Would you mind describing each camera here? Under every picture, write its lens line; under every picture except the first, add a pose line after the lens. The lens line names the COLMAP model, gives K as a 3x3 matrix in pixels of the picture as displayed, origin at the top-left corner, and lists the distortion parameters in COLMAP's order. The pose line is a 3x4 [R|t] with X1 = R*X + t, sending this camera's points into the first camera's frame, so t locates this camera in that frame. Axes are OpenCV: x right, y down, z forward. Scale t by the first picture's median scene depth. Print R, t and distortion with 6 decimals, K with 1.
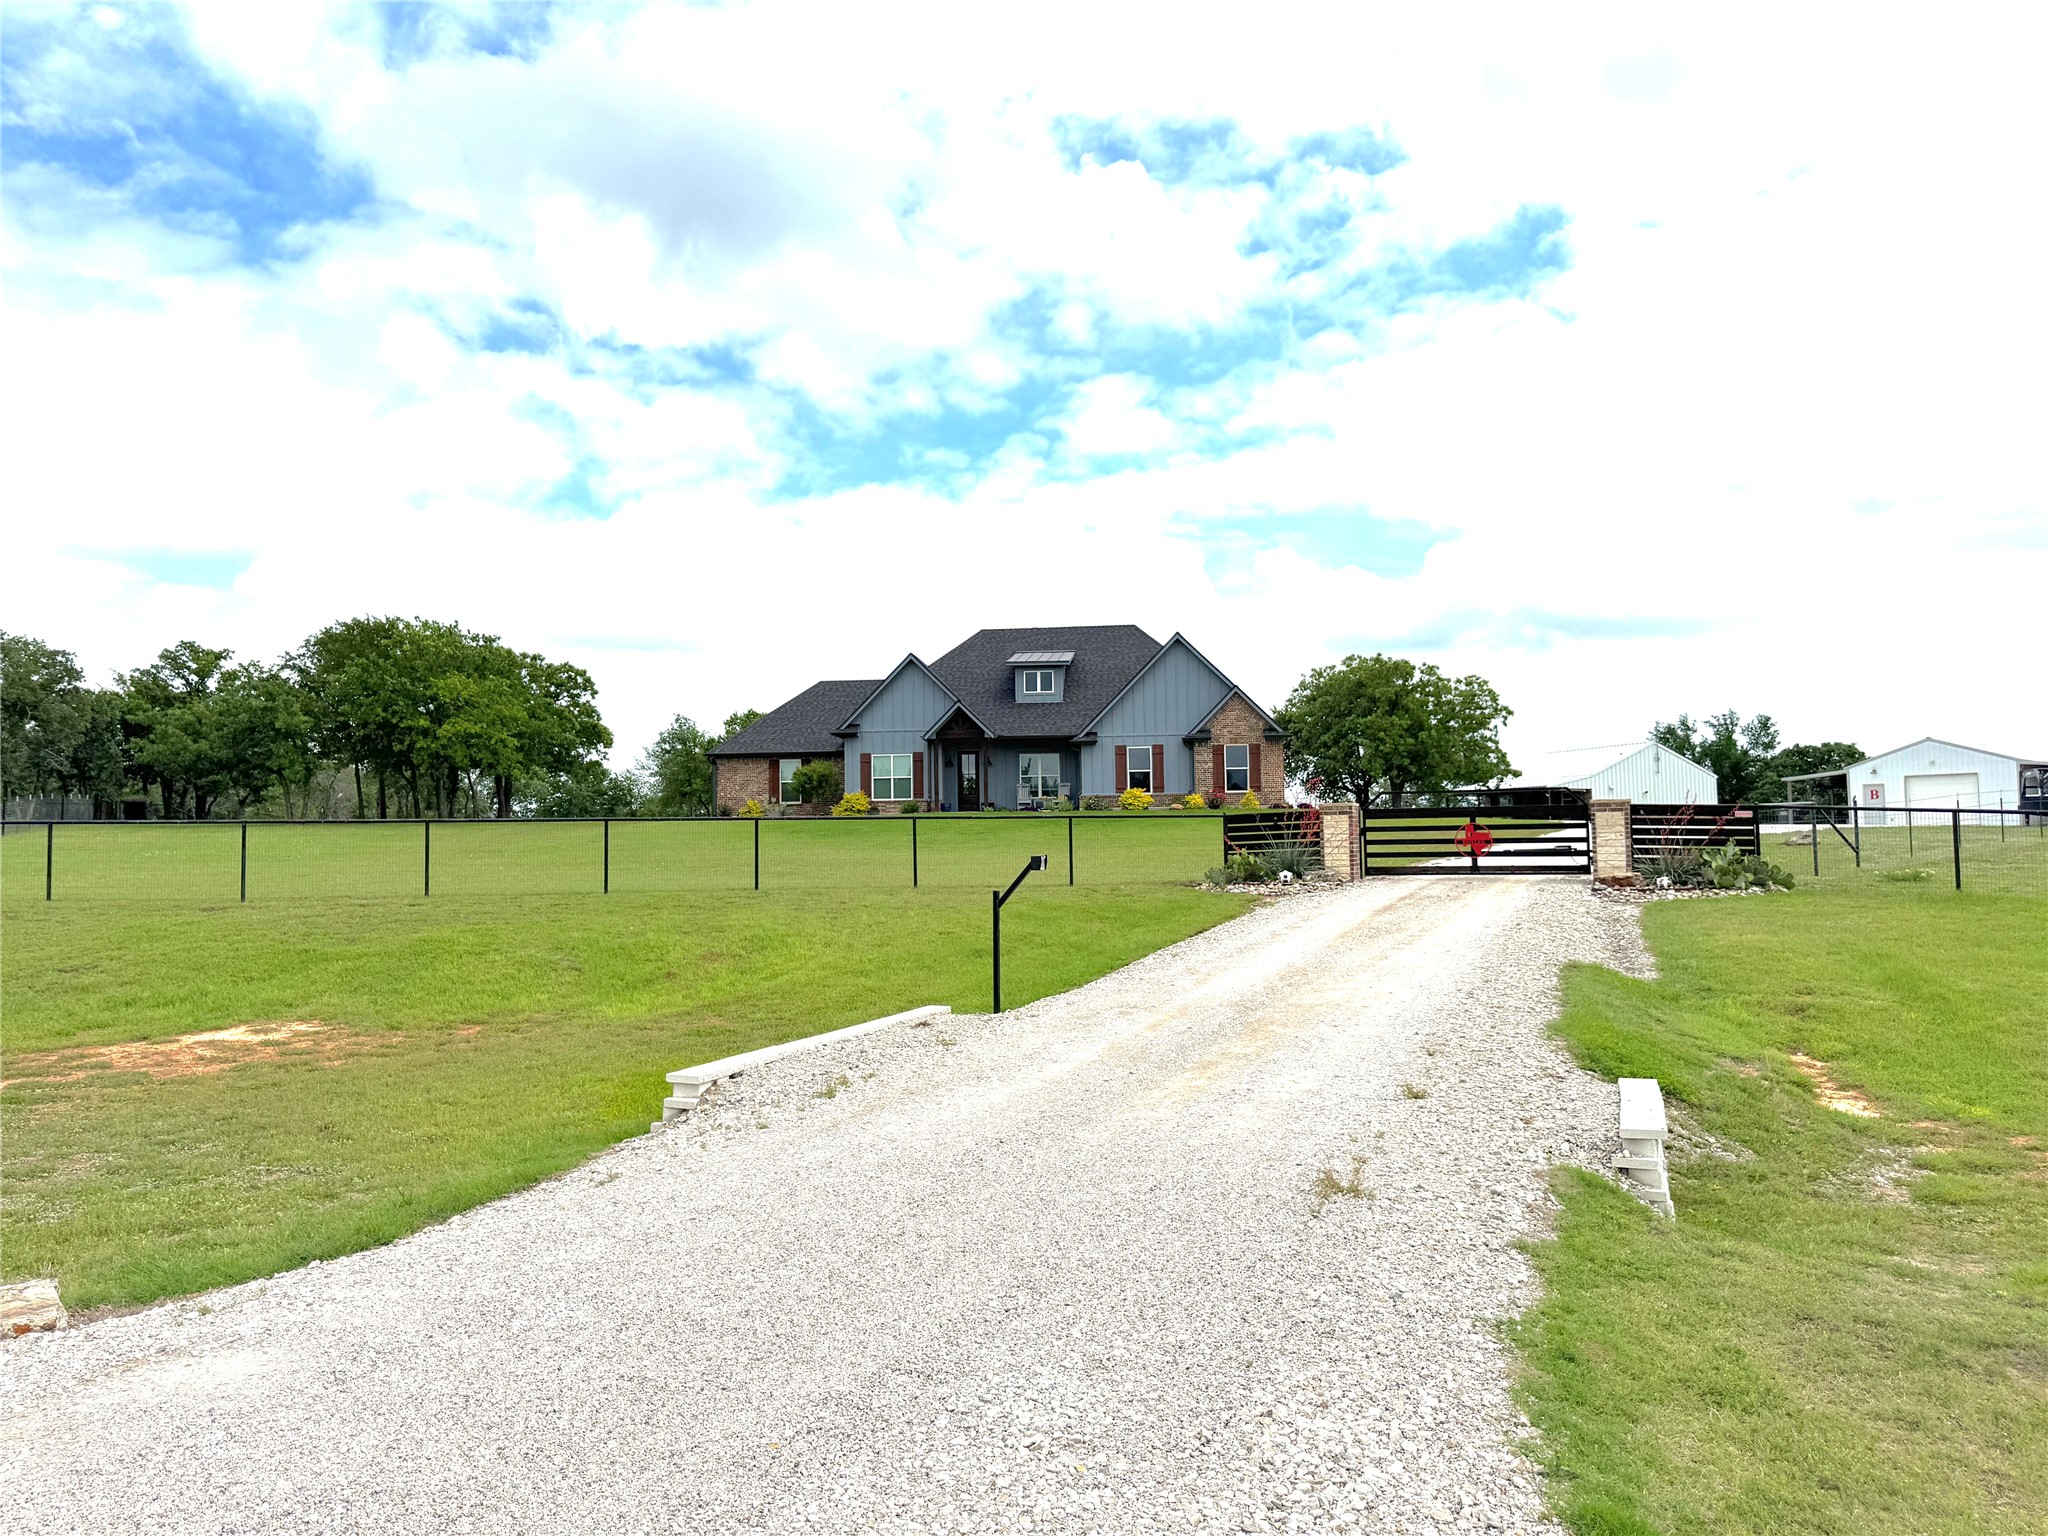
lens RADIAL K [[1437.3, 0, 1070.2], [0, 1437.3, 770.3], [0, 0, 1]] dist [0.336181, -0.075023]
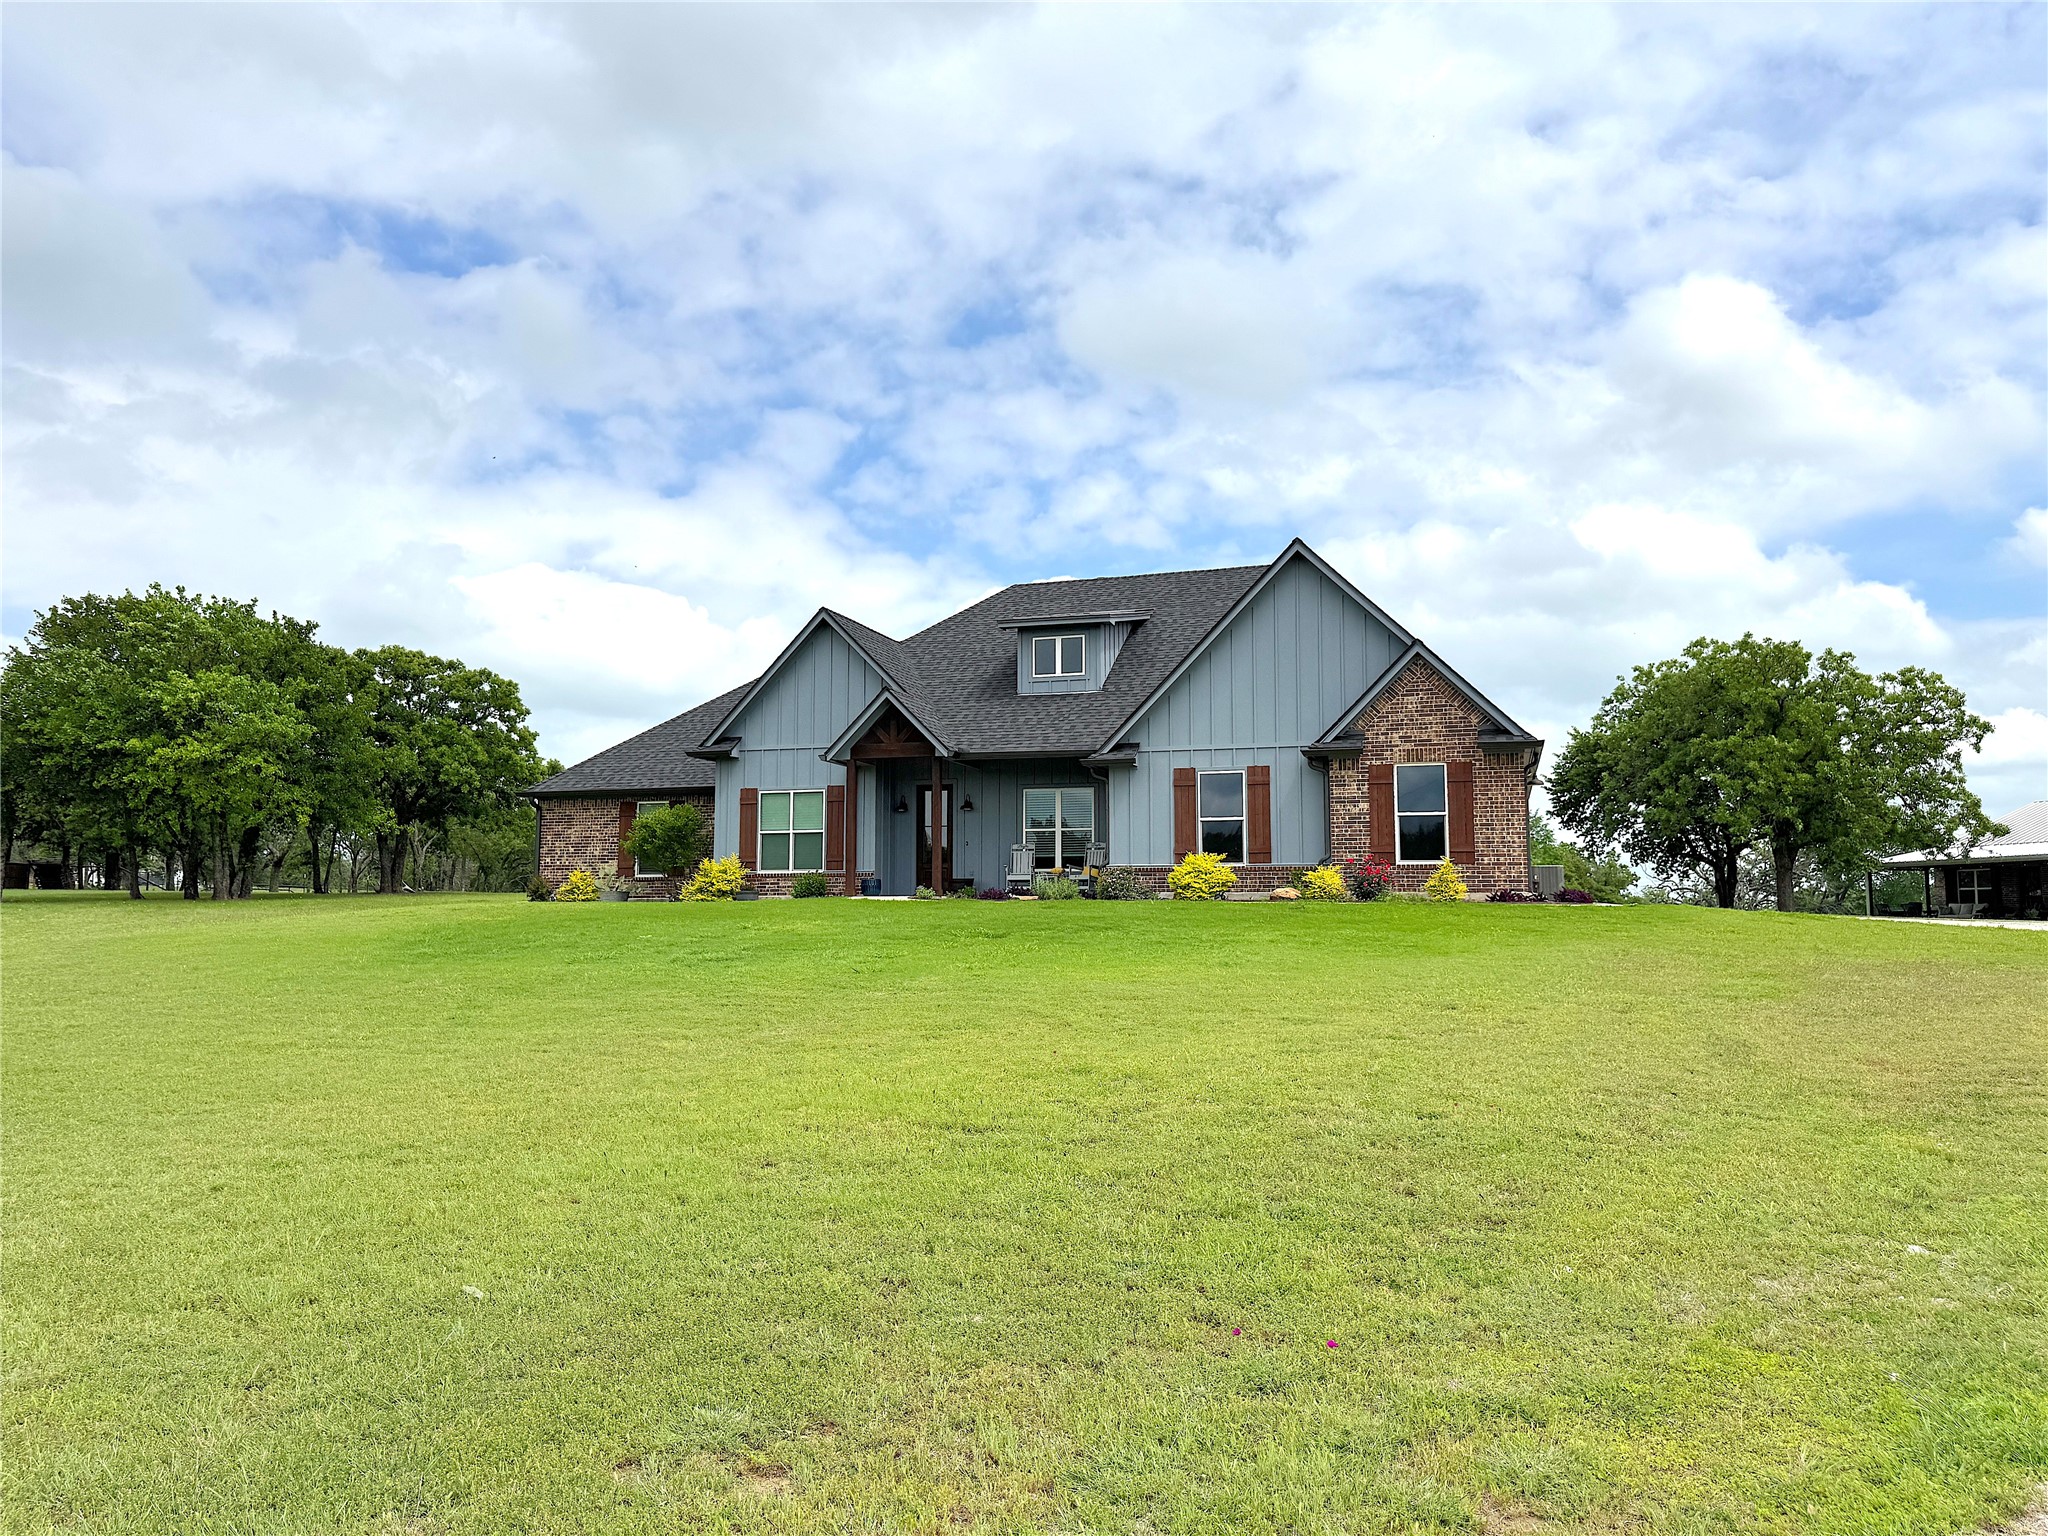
lens RADIAL K [[1421.6, 0, 1024.0], [0, 1421.6, 768.0], [0, 0, 1]] dist [0.046367, -0.073066]
pose [[0.965193, -0.008552, -0.261400, 0.105012], [-0.003366, 0.998976, -0.045111, 0.004834], [0.261518, 0.044421, 0.964176, 0.482089]]
